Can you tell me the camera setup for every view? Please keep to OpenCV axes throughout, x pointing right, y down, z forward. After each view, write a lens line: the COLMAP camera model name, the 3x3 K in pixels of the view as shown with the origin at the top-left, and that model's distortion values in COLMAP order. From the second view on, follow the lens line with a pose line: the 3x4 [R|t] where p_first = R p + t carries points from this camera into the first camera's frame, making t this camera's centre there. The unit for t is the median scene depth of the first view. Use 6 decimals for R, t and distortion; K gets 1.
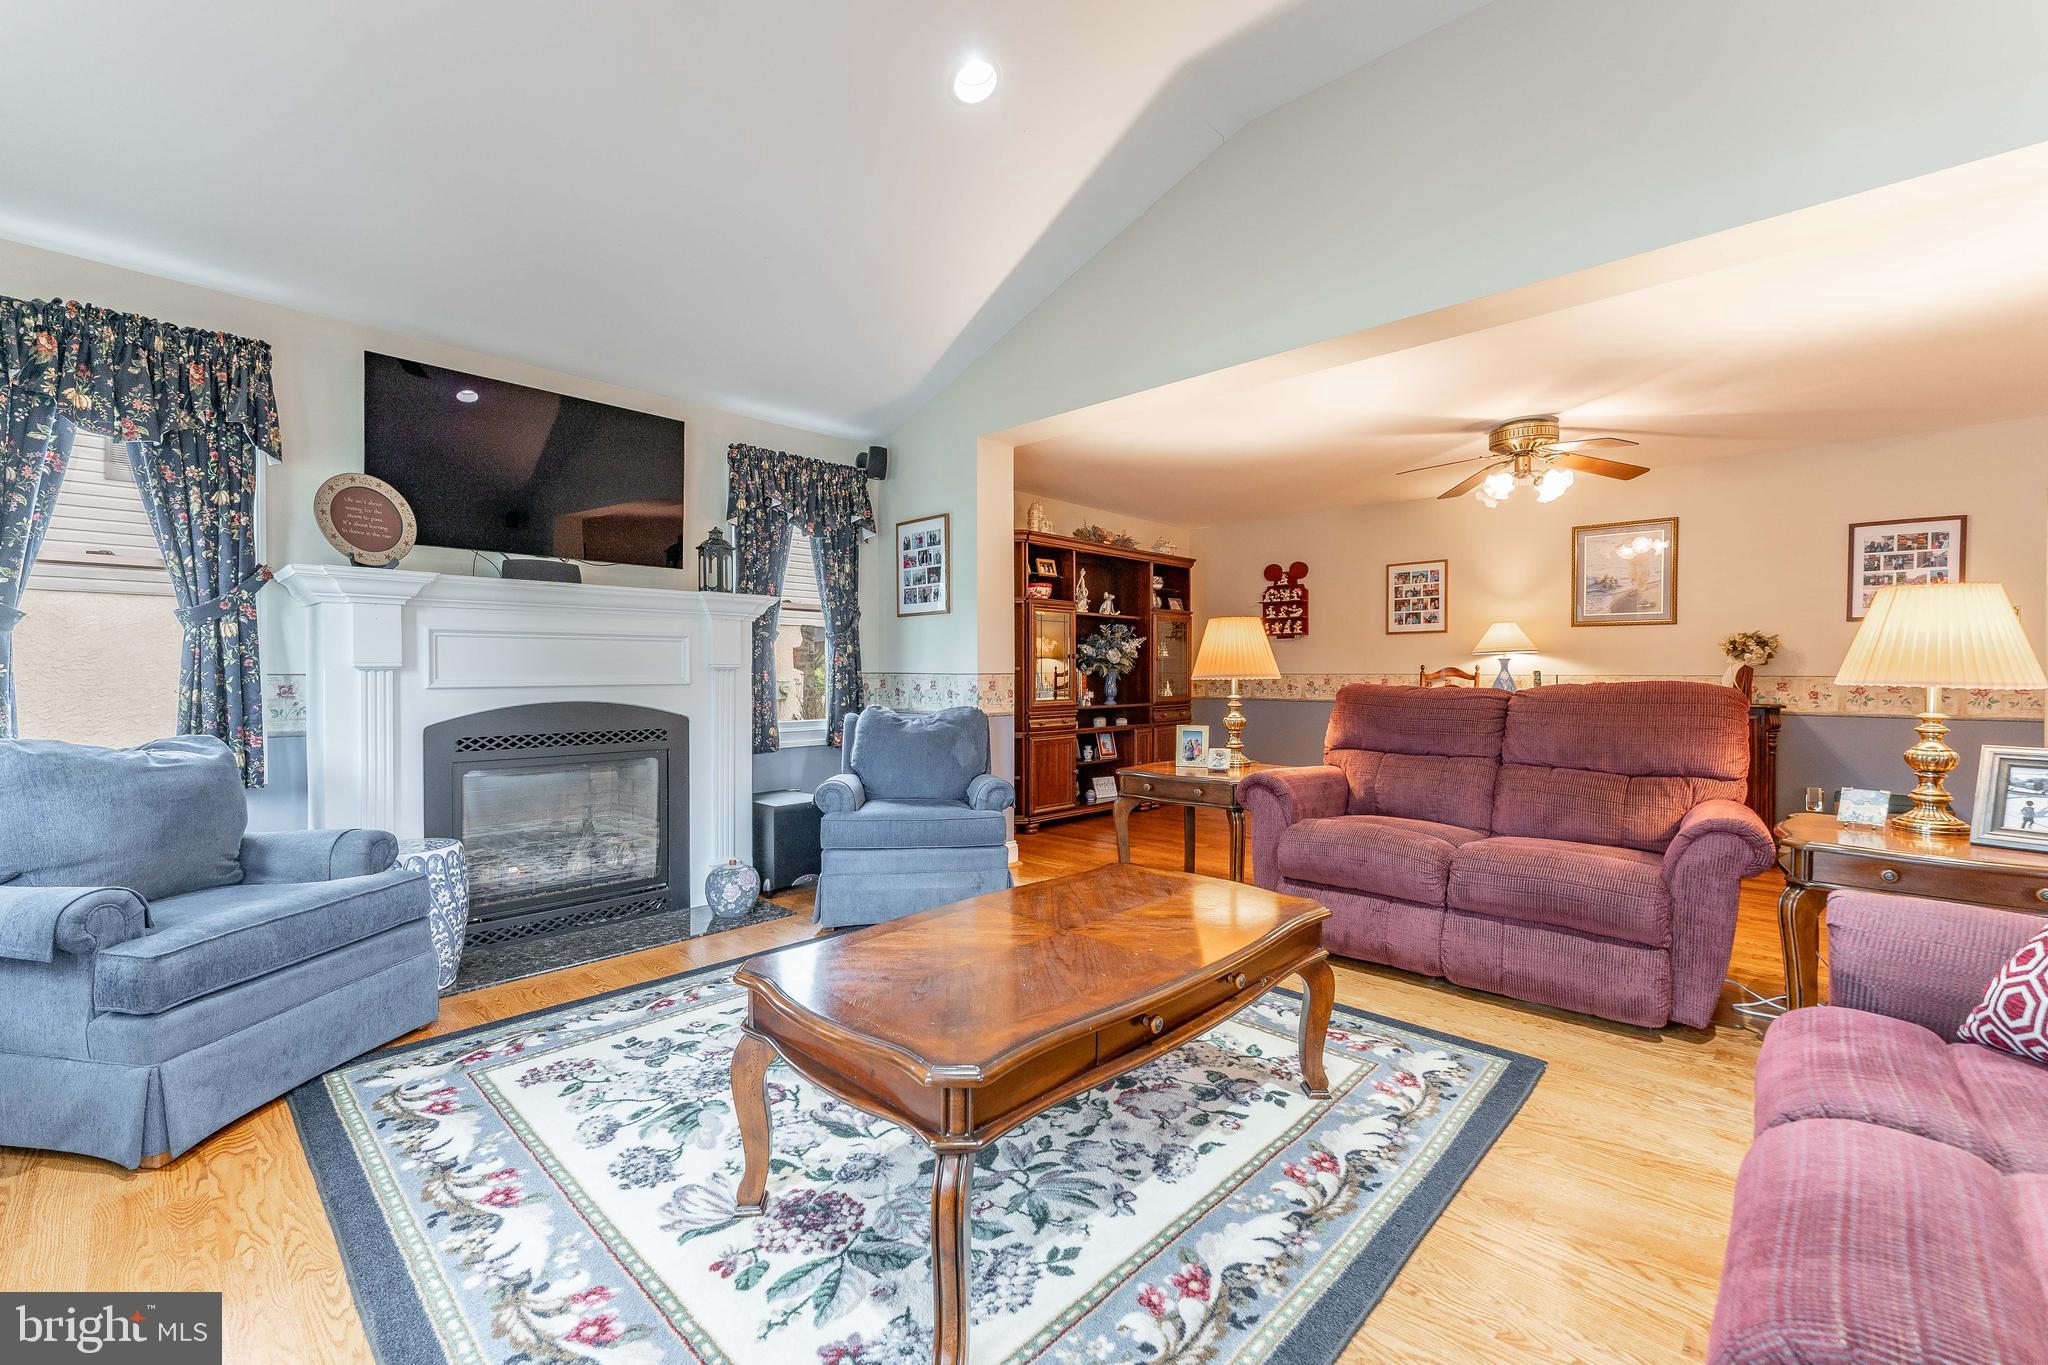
lens RADIAL K [[833.1, 0, 1063.0], [0, 833.1, 683.4], [0, 0, 1]] dist [-0.001175, -0.000131]
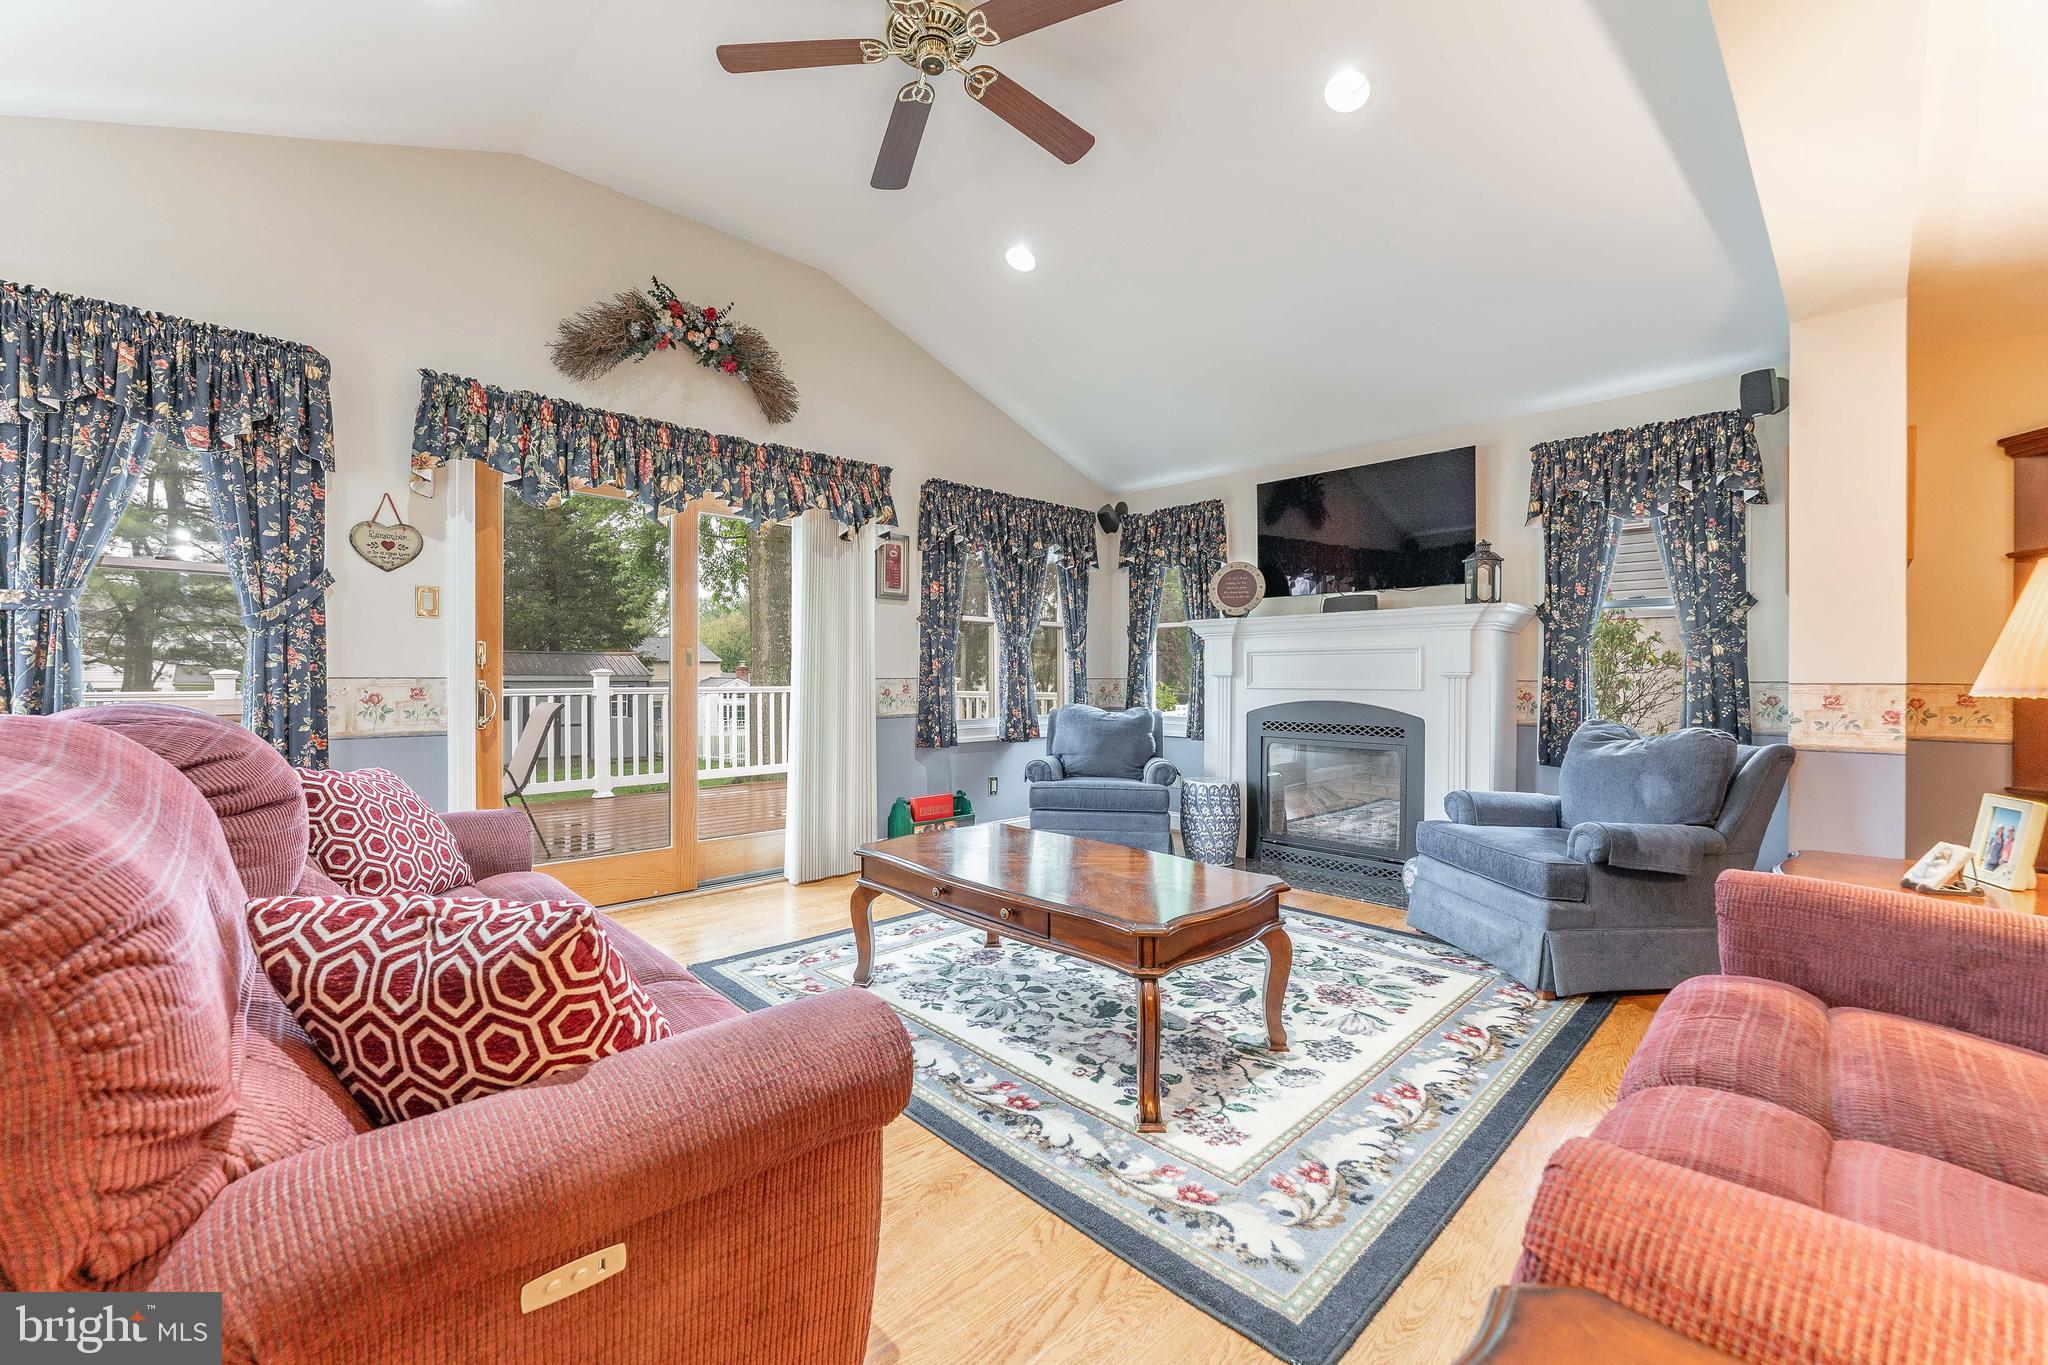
lens RADIAL K [[843.6, 0, 994.4], [0, 843.6, 674.3], [0, 0, 1]] dist [-0.001635, -0.000490]
pose [[-0.082747, -0.004019, -0.996562, 1.202926], [-0.017088, 0.999851, -0.002613, -0.011301], [0.996424, 0.016813, -0.082803, 0.850848]]
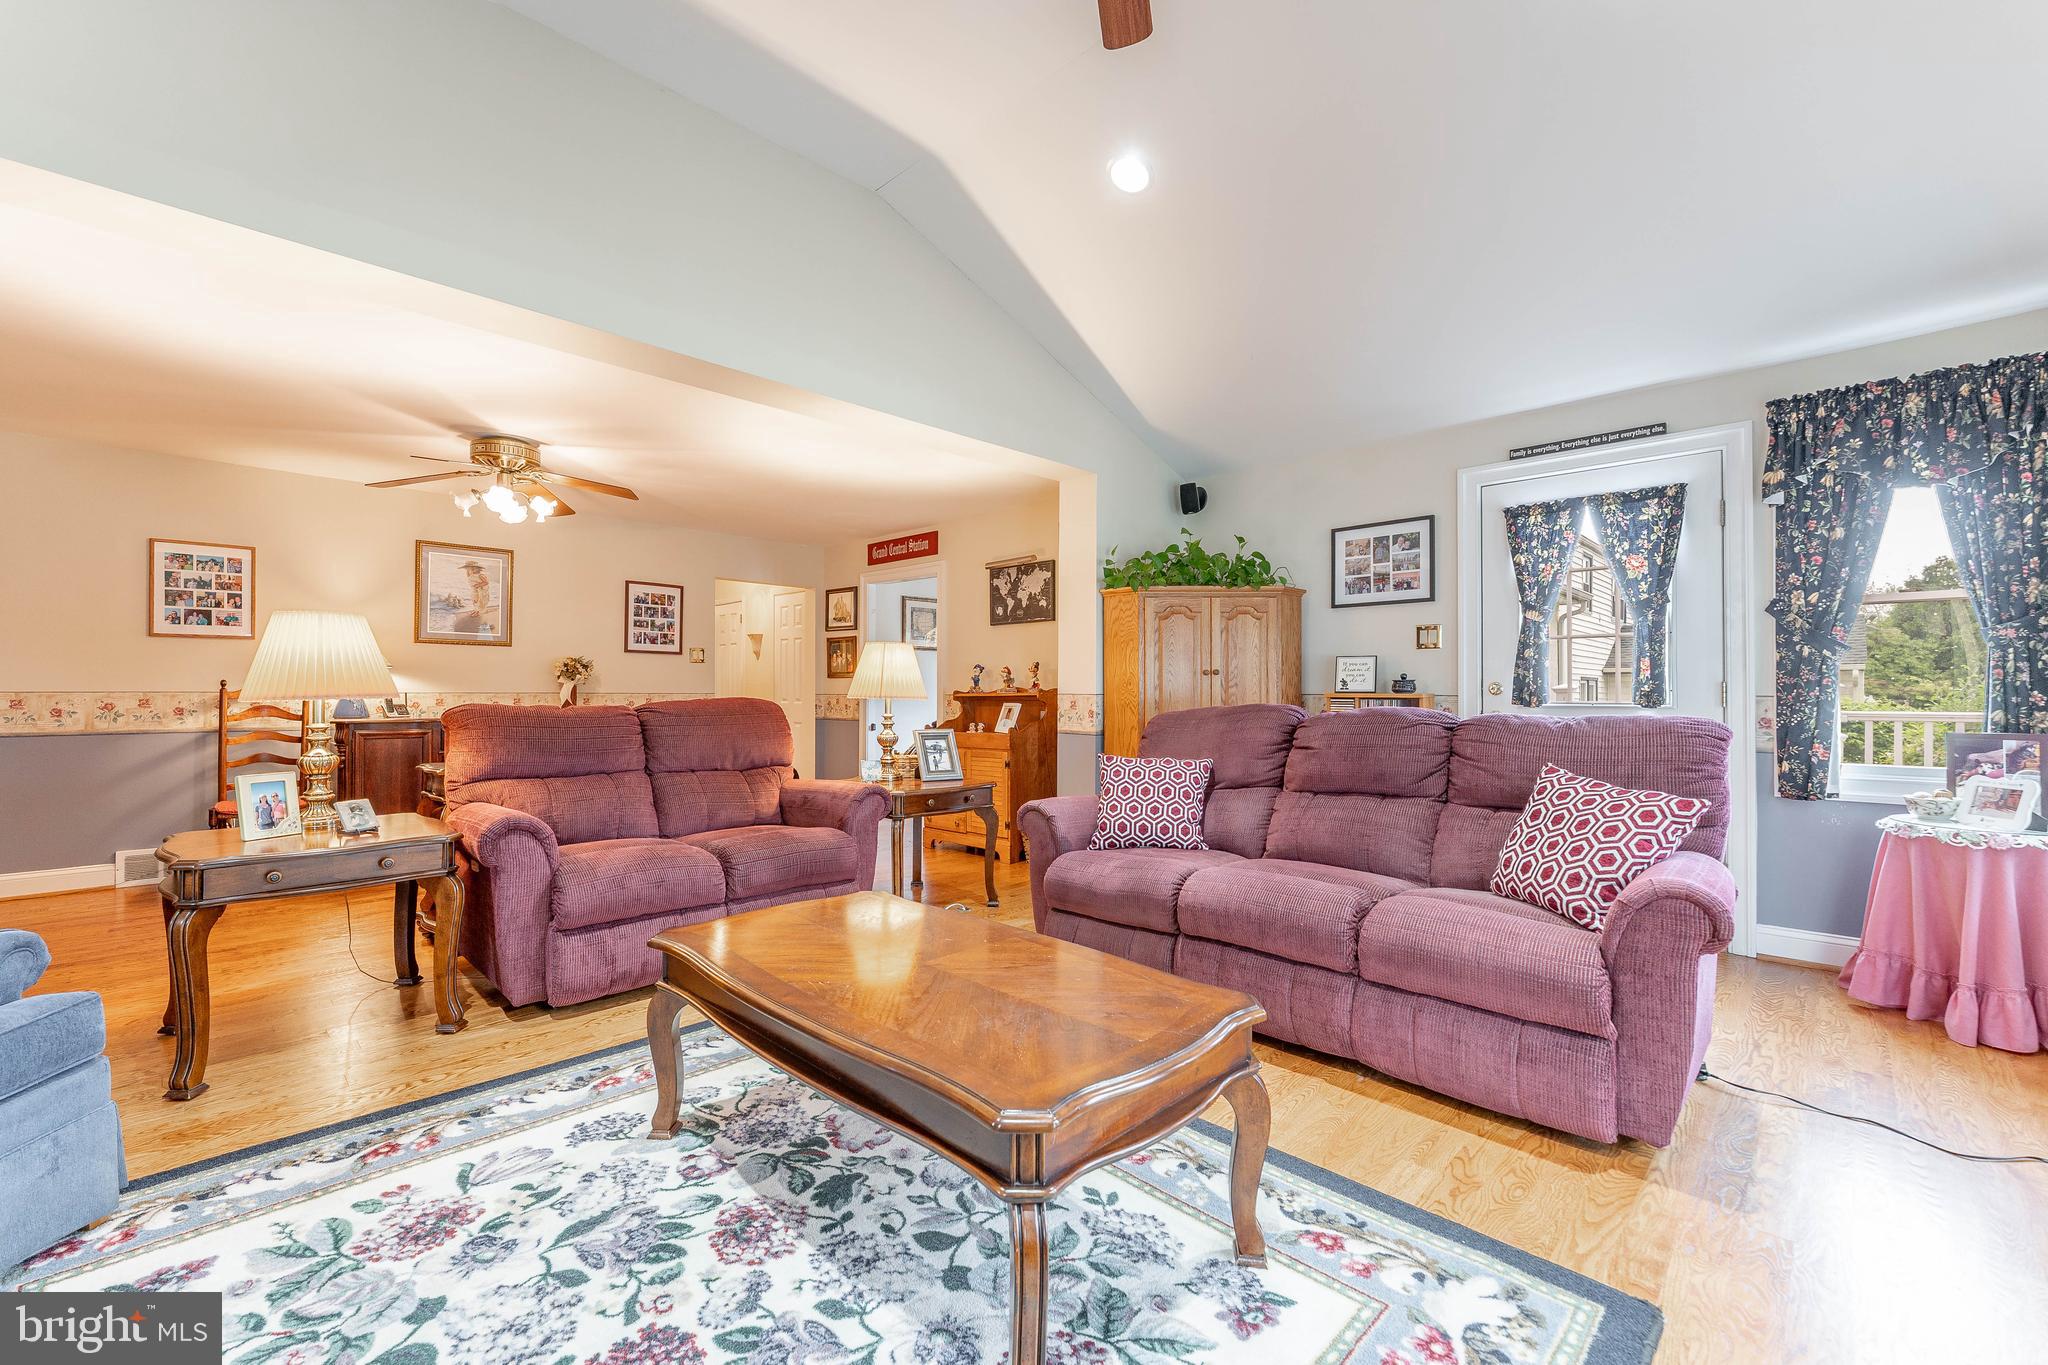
lens RADIAL K [[835.3, 0, 975.6], [0, 835.3, 686.4], [0, 0, 1]] dist [-0.001594, -0.000327]
pose [[0.079751, 0.002991, 0.996810, -0.796233], [0.011171, 0.999930, -0.003894, -0.015530], [-0.996752, 0.011446, 0.079712, 0.719021]]
